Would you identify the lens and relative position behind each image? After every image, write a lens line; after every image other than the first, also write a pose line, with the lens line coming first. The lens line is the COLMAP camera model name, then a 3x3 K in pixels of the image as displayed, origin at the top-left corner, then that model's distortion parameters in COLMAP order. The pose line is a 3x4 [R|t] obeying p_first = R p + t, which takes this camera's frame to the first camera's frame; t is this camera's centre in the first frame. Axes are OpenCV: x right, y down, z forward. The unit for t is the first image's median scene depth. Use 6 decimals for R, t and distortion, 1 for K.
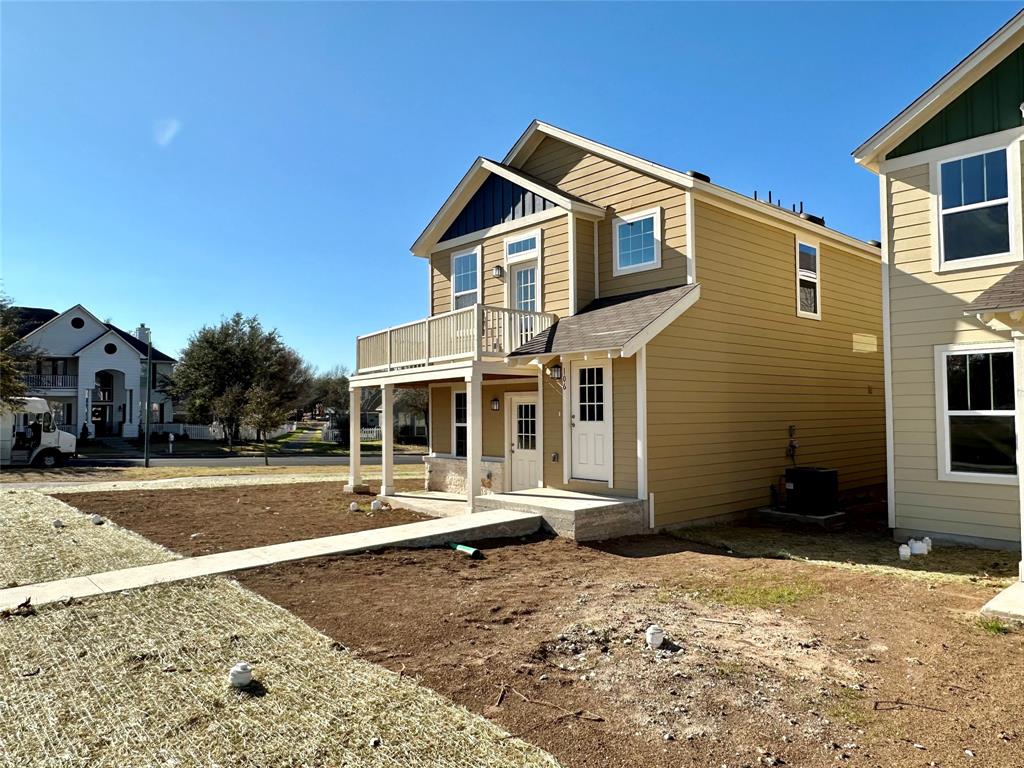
lens RADIAL K [[693.7, 0, 512.0], [0, 693.7, 384.0], [0, 0, 1]] dist [-0.000810, -0.000261]
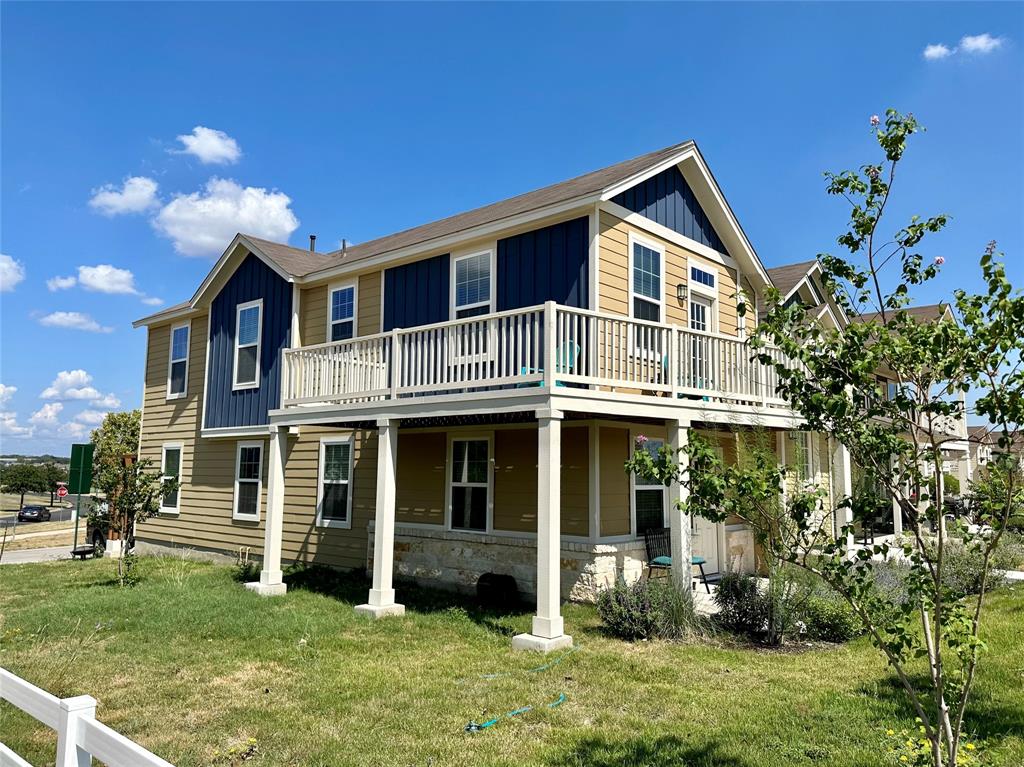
lens RADIAL K [[754.3, 0, 512.0], [0, 754.3, 383.5], [0, 0, 1]] dist [0.127639, -0.192937]
pose [[-0.119599, 0.117553, 0.985838, -0.886628], [-0.048813, 0.991069, -0.124098, 0.062432], [-0.991622, -0.062964, -0.112793, 1.349727]]
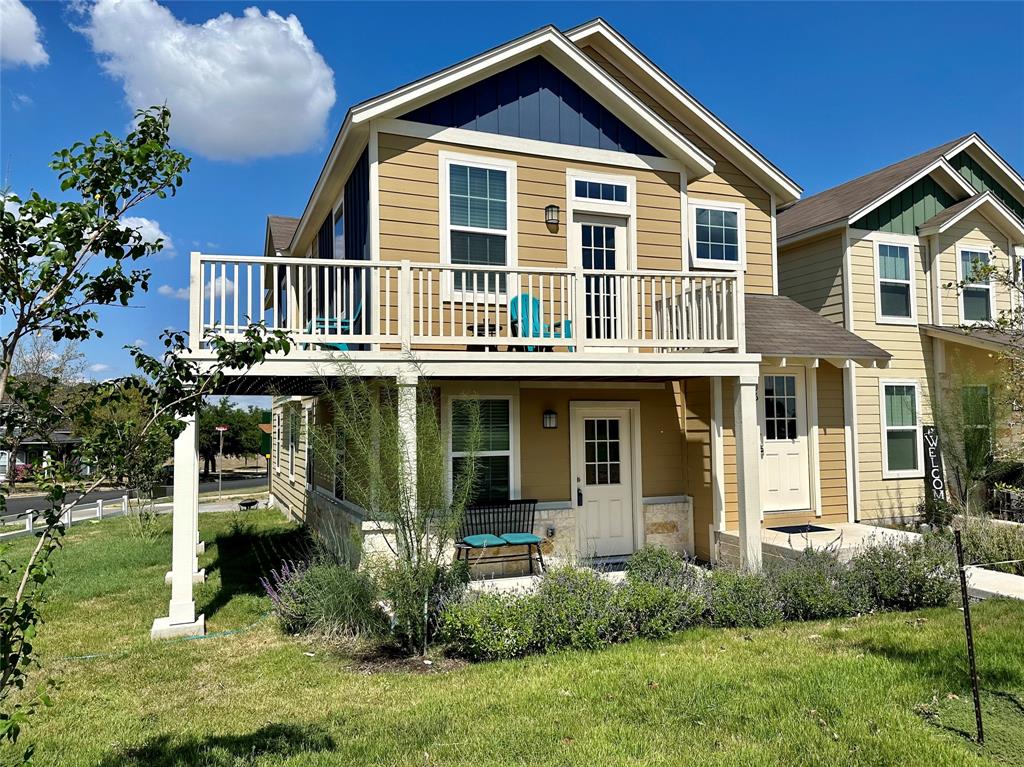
lens RADIAL K [[754.3, 0, 512.0], [0, 754.3, 383.5], [0, 0, 1]] dist [0.127639, -0.192937]
pose [[0.320440, 0.054171, 0.945719, -0.731154], [-0.024592, 0.998503, -0.048862, 0.032797], [-0.946949, -0.007600, 0.321293, 0.848675]]
